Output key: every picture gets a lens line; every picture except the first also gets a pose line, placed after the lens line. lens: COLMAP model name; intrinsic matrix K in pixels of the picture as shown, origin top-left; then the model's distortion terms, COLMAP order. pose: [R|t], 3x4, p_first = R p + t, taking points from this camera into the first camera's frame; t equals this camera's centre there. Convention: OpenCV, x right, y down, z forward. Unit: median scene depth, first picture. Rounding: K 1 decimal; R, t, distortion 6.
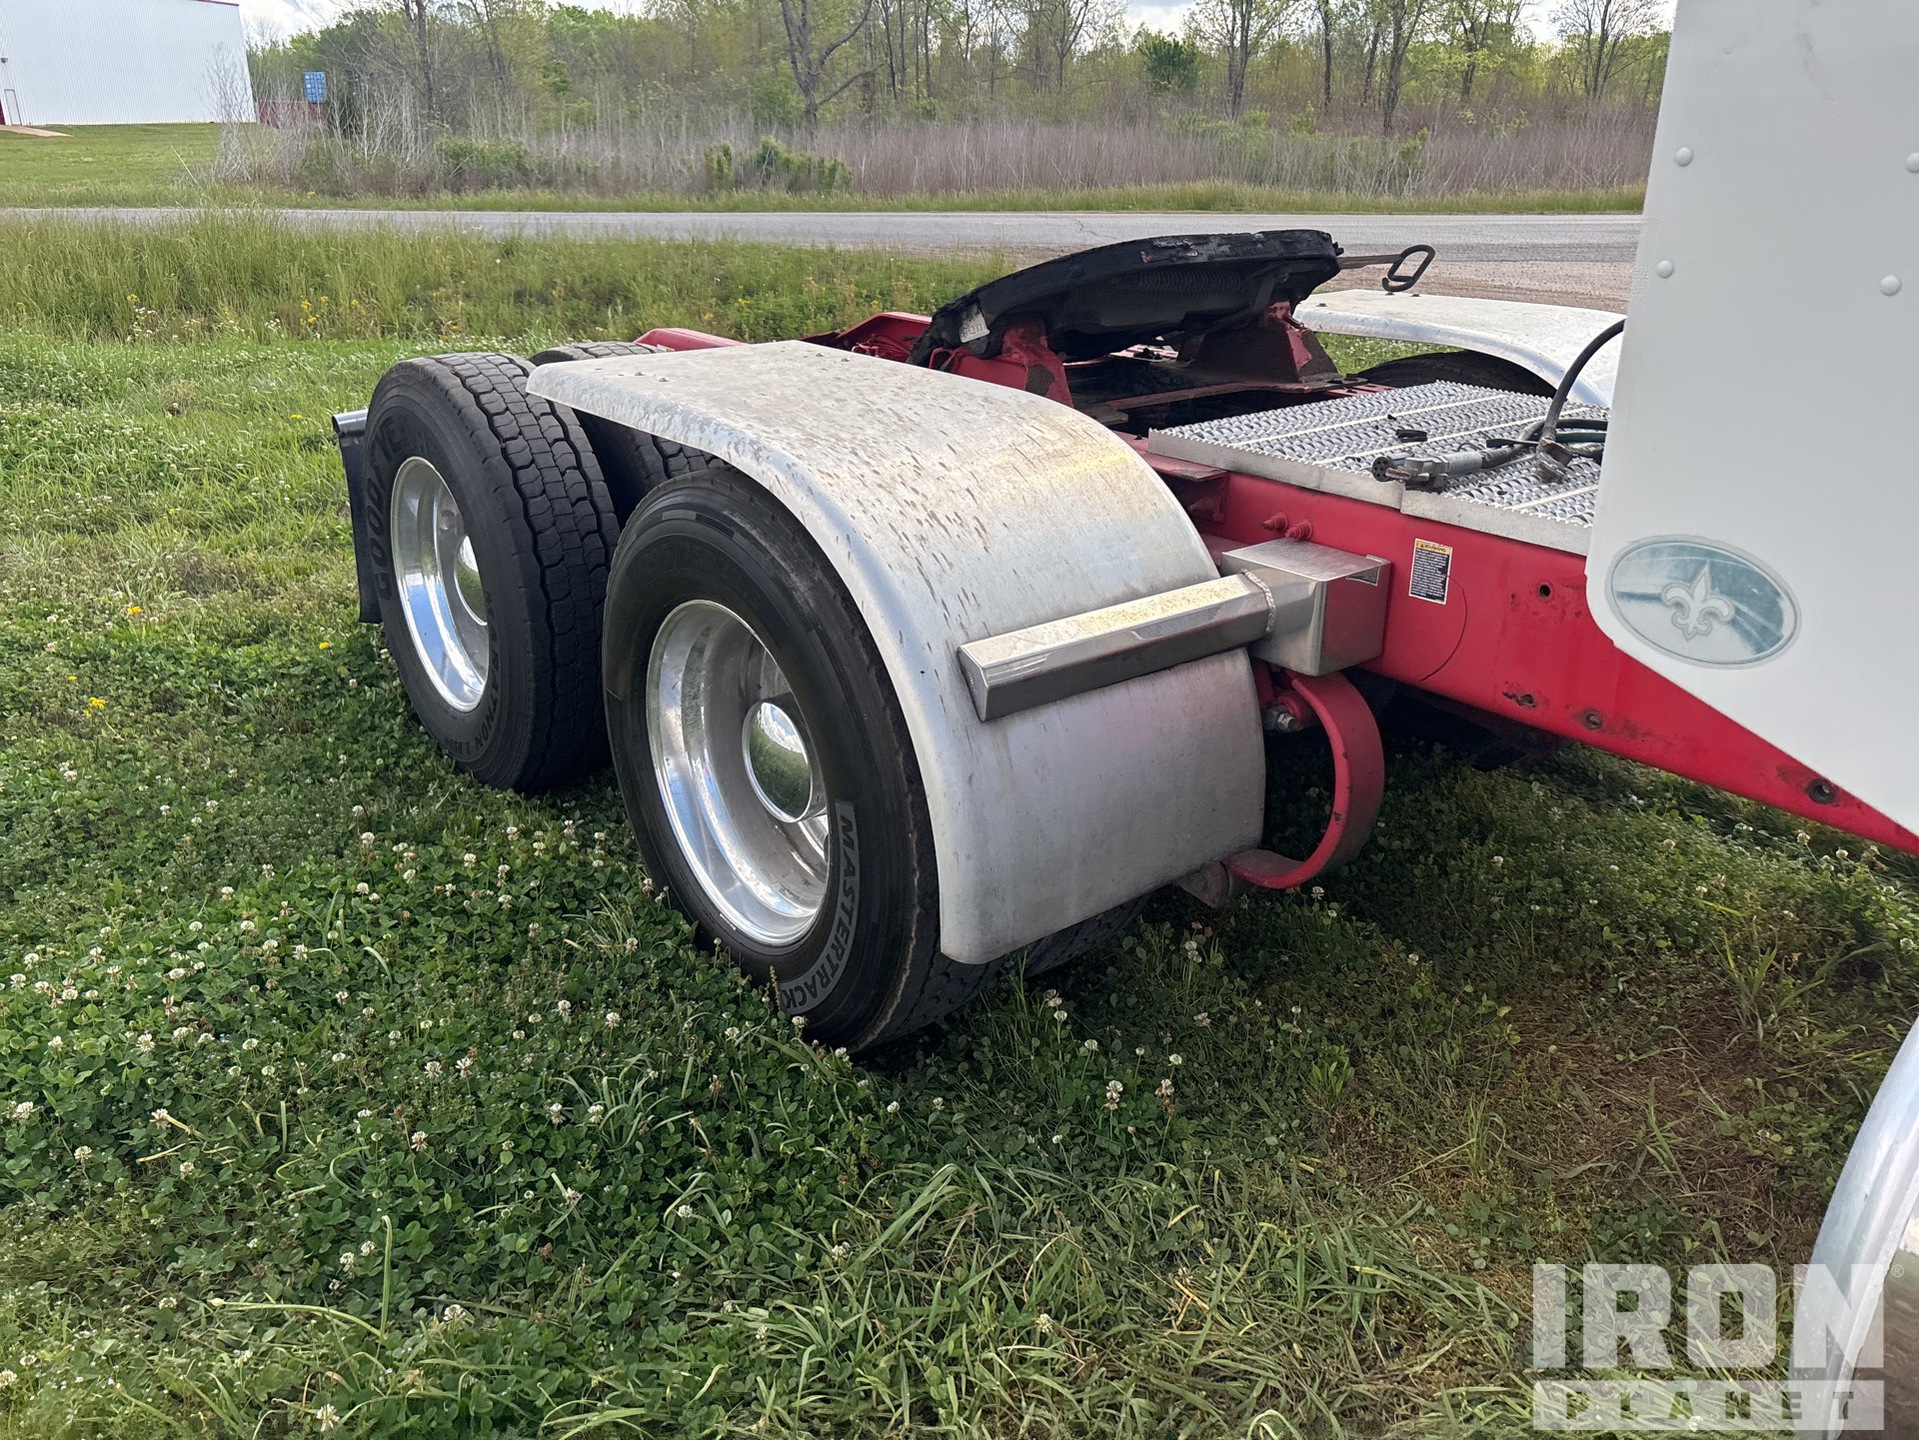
lens RADIAL K [[1465.1, 0, 959.5], [0, 1465.1, 720.0], [0, 0, 1]] dist [0.050148, -0.066287]
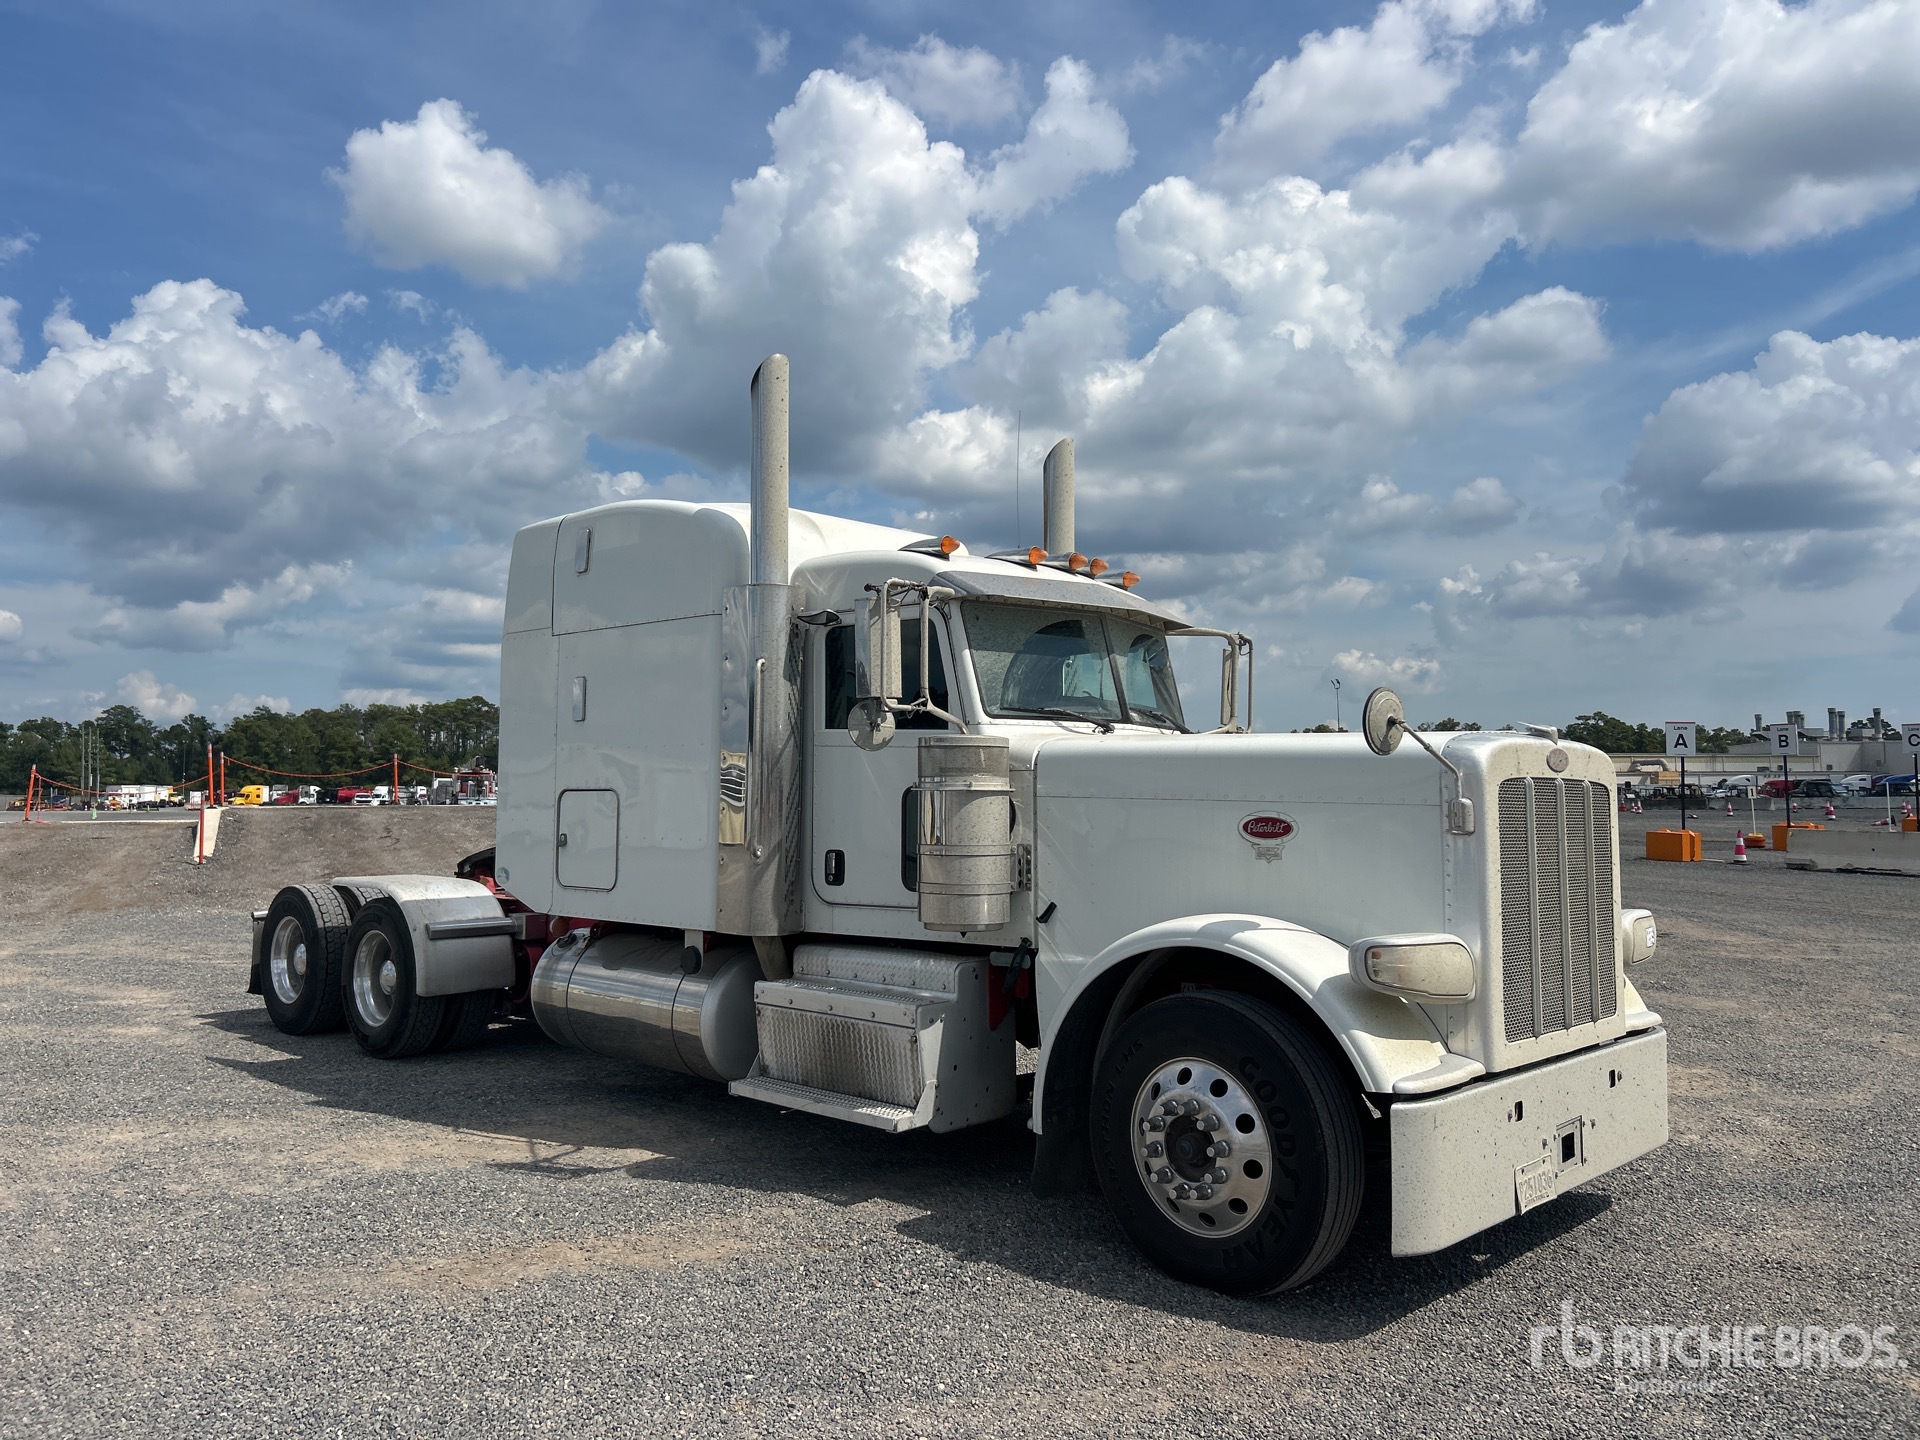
lens RADIAL K [[1391.4, 0, 954.5], [0, 1391.4, 701.8], [0, 0, 1]] dist [0.046762, -0.078067]
pose [[0.989406, 0.010847, 0.144768, 0.870670], [0.055767, 0.892295, -0.447995, 1.215036], [-0.134036, 0.451322, 0.882237, -2.955201]]
